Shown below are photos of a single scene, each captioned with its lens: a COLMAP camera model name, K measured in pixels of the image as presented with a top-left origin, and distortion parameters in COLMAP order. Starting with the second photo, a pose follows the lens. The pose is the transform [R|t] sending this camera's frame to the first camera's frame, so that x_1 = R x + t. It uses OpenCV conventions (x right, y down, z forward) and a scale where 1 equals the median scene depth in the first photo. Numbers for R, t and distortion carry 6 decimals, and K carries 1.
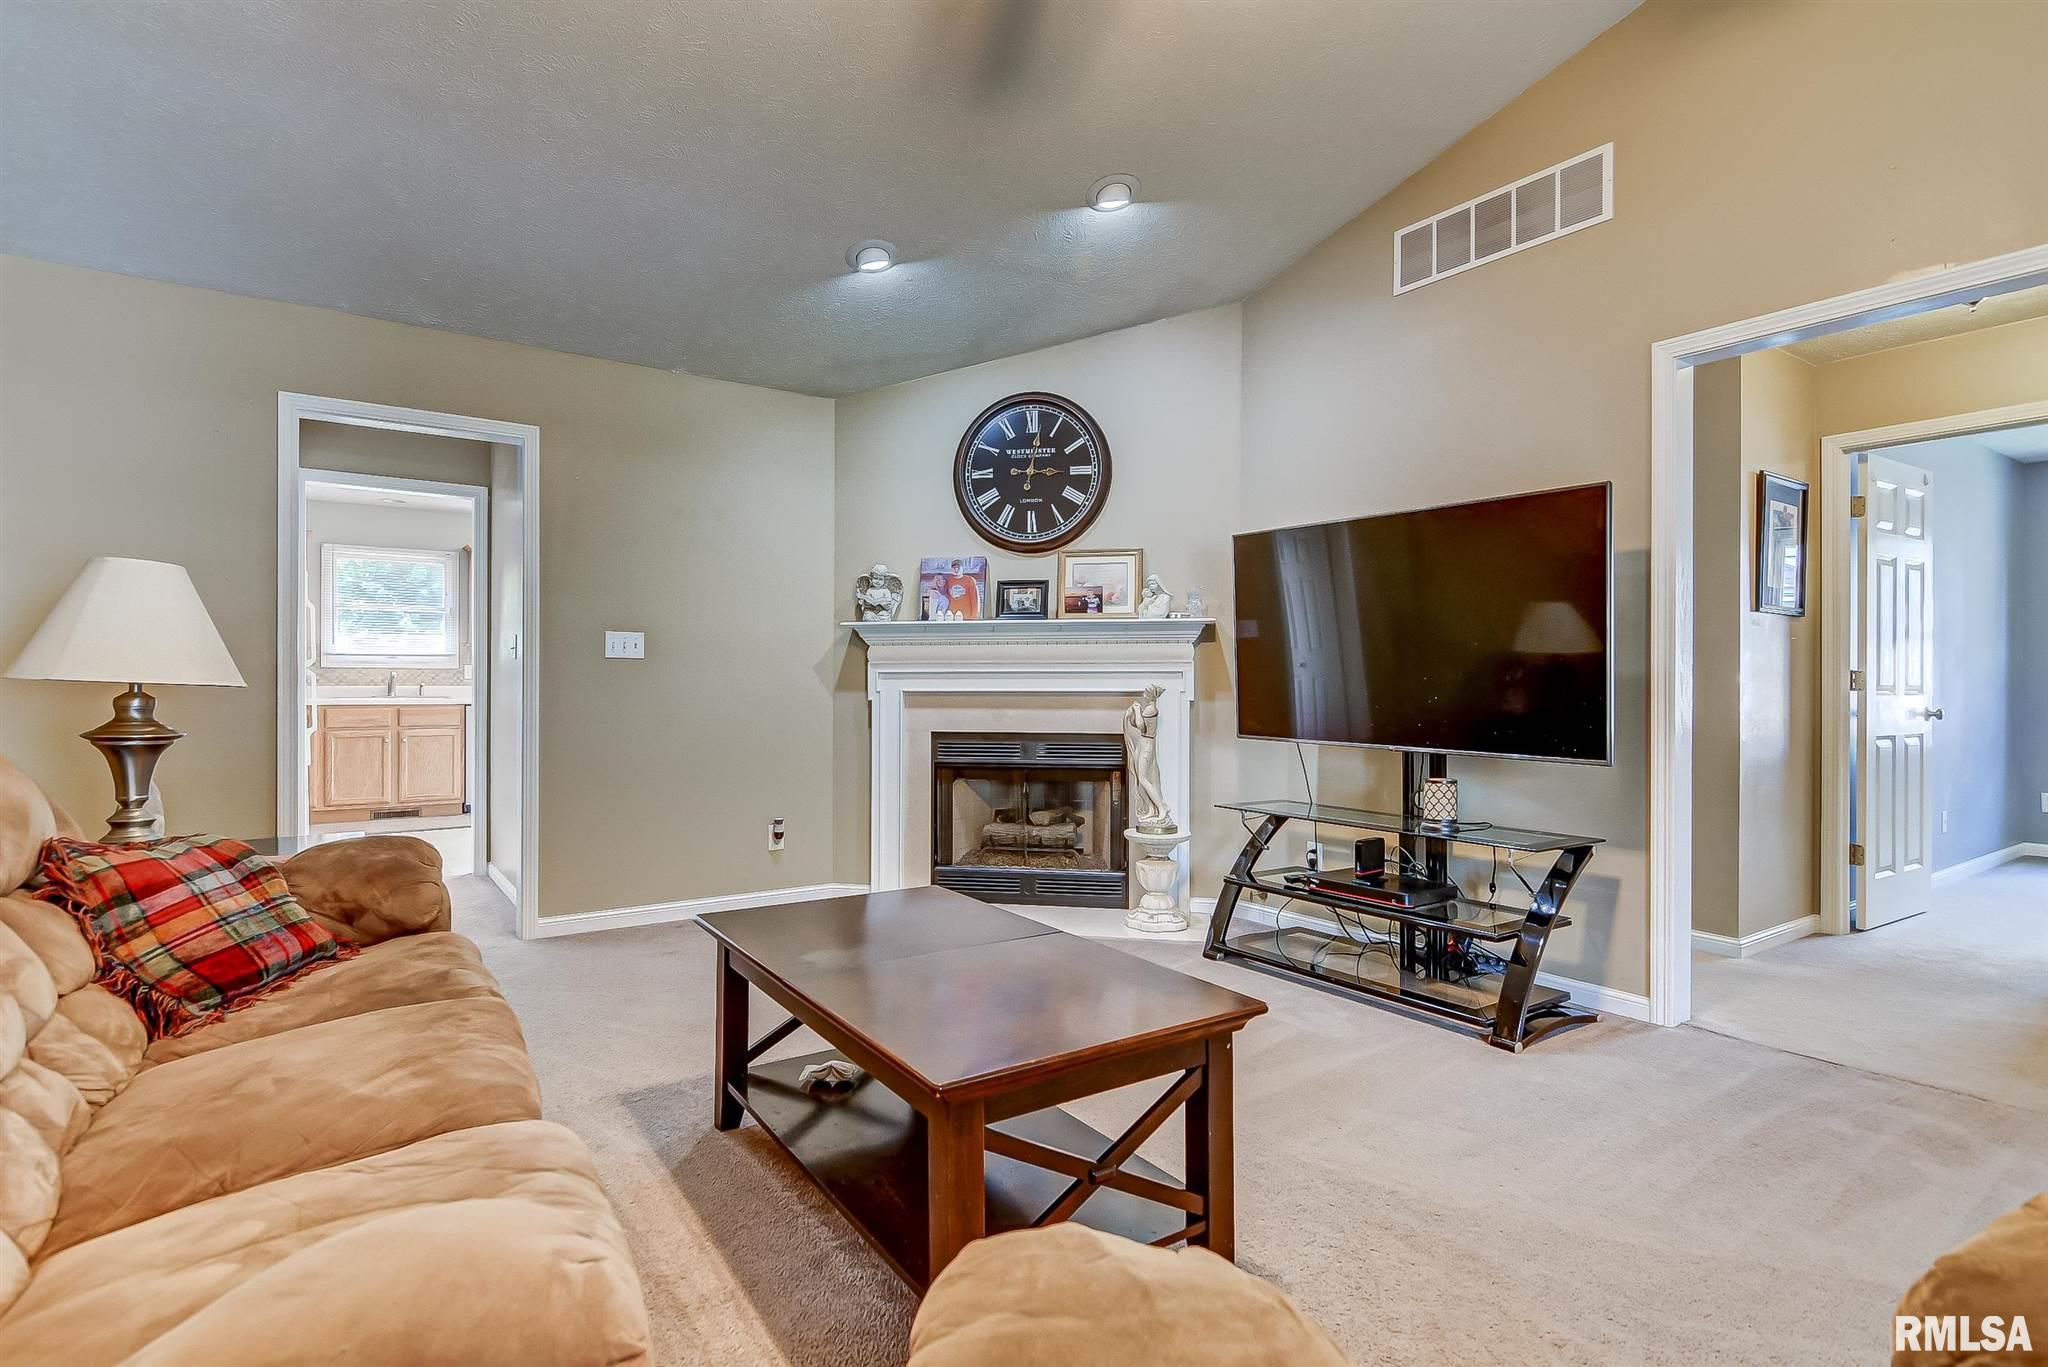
lens RADIAL K [[1002.3, 0, 1020.7], [0, 1002.3, 681.6], [0, 0, 1]] dist [0.005846, -0.000626]
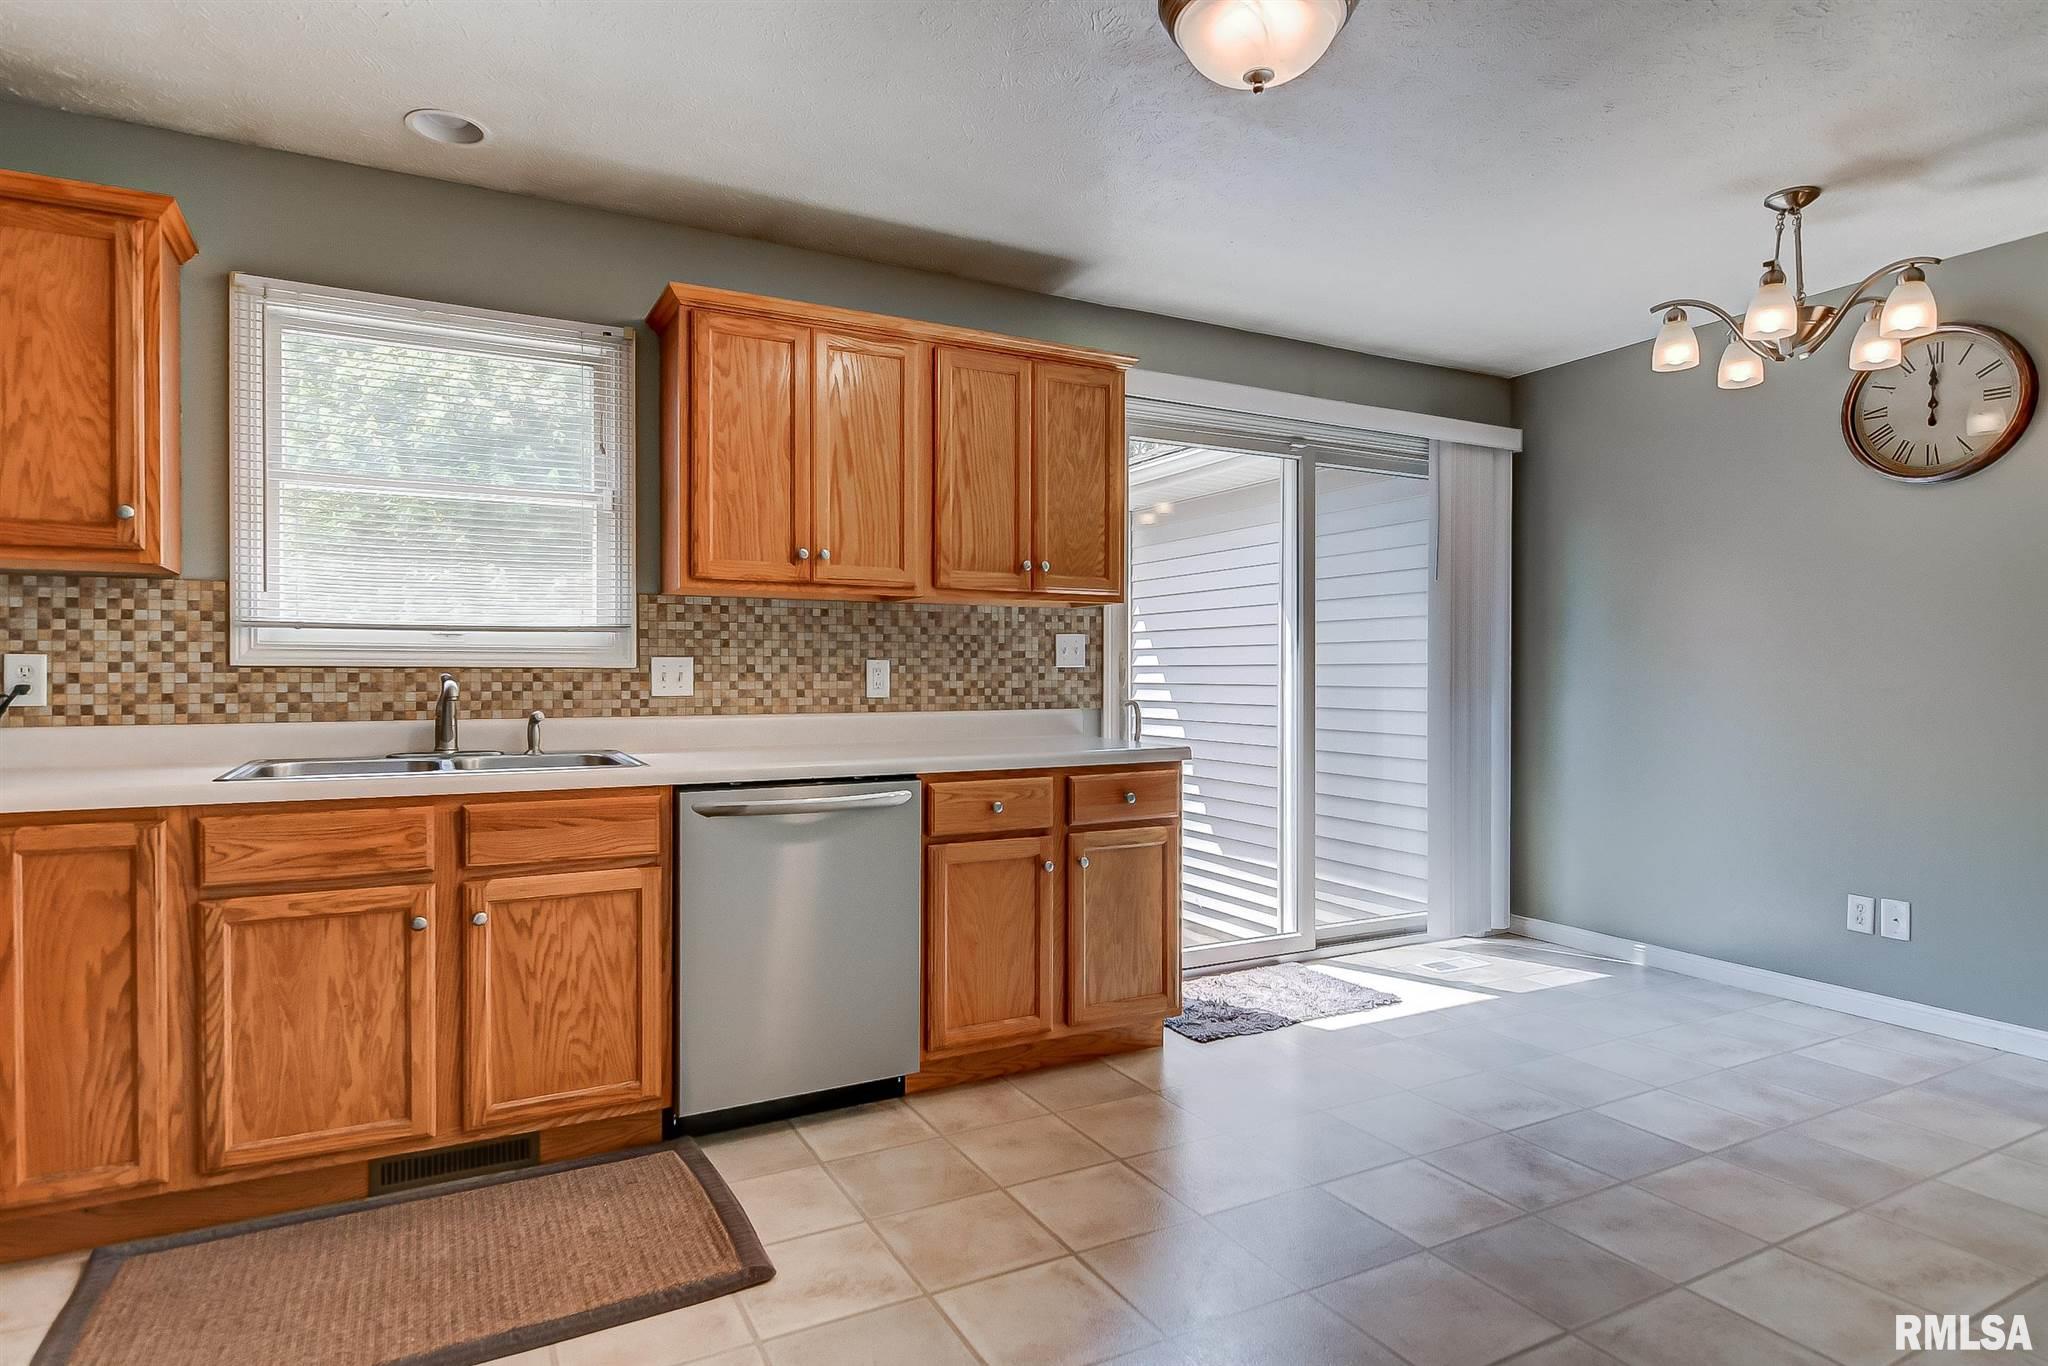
lens RADIAL K [[1098.8, 0, 1071.7], [0, 1098.8, 681.6], [0, 0, 1]] dist [0.010819, -0.010709]
pose [[0.996653, -0.003945, -0.081649, -0.415886], [0.004249, 0.999985, 0.003549, -0.009885], [0.081634, -0.003884, 0.996655, 0.694713]]
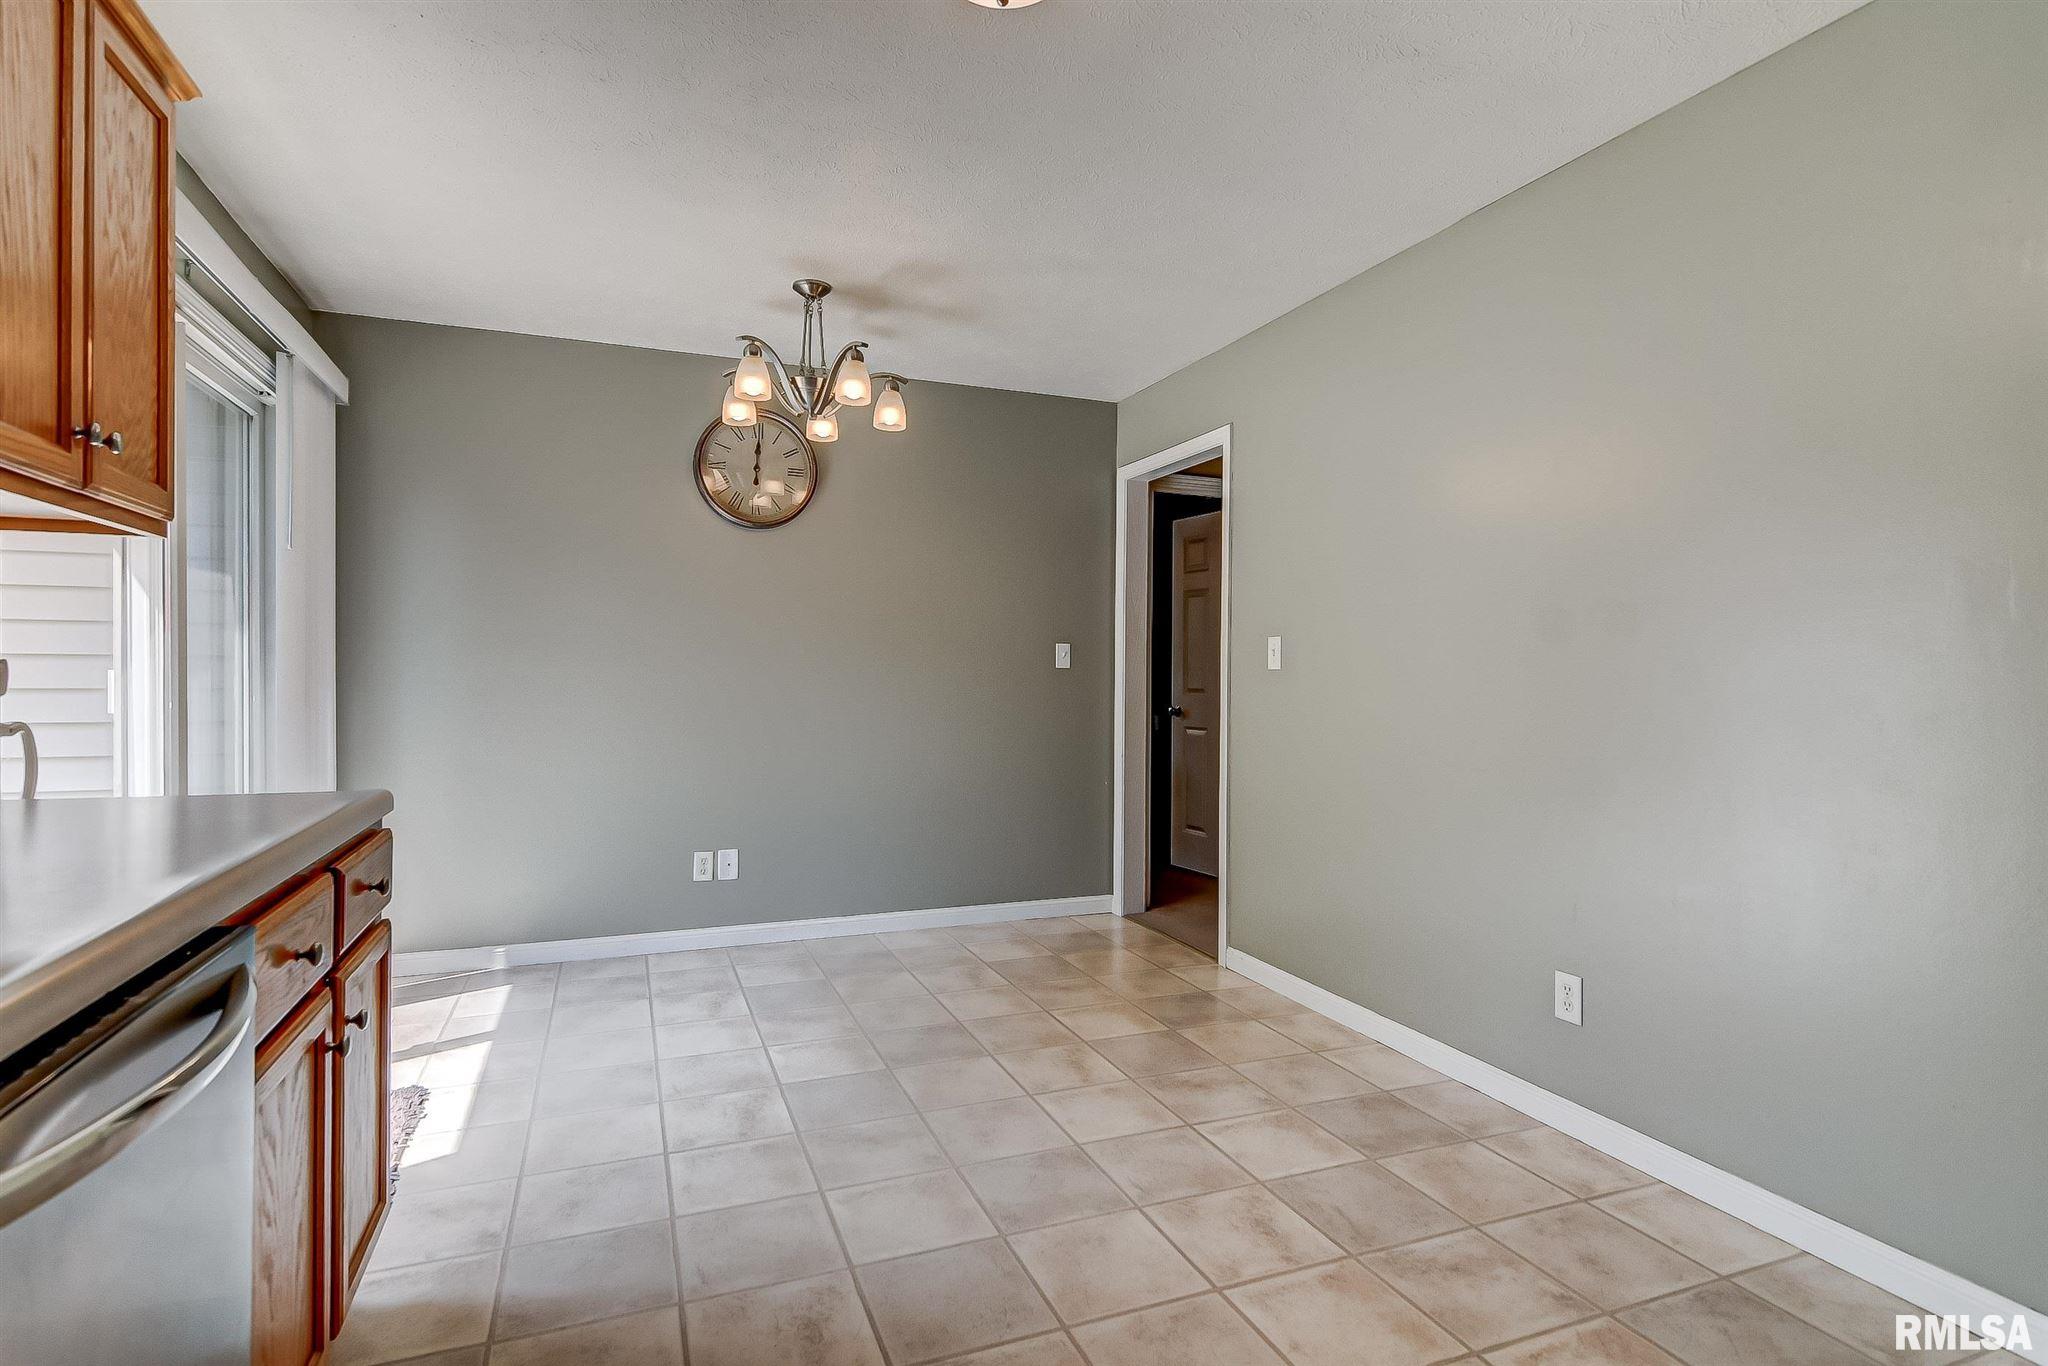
lens RADIAL K [[1014.3, 0, 1017.8], [0, 1014.3, 684.4], [0, 0, 1]] dist [0.003033, -0.000258]
pose [[0.218777, -0.010532, 0.975718, -0.621021], [-0.004004, 0.999924, 0.011691, -0.010602], [-0.975767, -0.006464, 0.218718, 0.933148]]
